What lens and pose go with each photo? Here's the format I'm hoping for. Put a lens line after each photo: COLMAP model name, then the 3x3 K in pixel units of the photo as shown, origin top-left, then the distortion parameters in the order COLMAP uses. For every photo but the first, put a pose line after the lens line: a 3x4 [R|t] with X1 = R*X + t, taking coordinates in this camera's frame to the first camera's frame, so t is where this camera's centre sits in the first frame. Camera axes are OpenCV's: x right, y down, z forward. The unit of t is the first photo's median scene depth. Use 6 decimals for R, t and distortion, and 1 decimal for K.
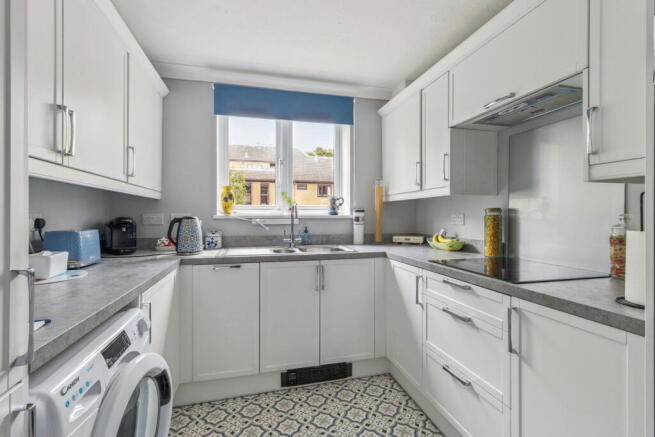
lens RADIAL K [[303.8, 0, 329.9], [0, 303.8, 215.0], [0, 0, 1]] dist [0.001768, 0.000172]
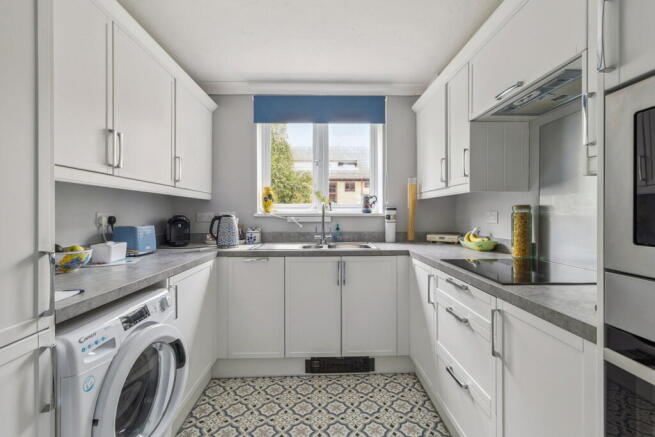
lens RADIAL K [[304.1, 0, 329.3], [0, 304.1, 213.5], [0, 0, 1]] dist [0.000727, 0.000138]
pose [[0.973566, -0.002001, -0.228398, 0.169933], [0.002340, 0.999997, 0.001213, 0.000156], [0.228395, -0.001715, 0.973567, -0.029264]]
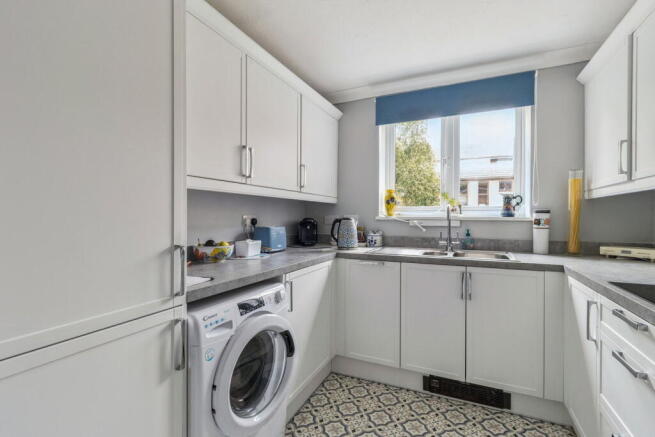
lens RADIAL K [[304.3, 0, 327.5], [0, 304.3, 218.5], [0, 0, 1]] dist [0.000403, 0.000015]
pose [[0.768115, 0.006201, -0.640282, 0.233692], [-0.002192, 0.999973, 0.007055, 0.000258], [0.640309, -0.004015, 0.768107, 0.039120]]
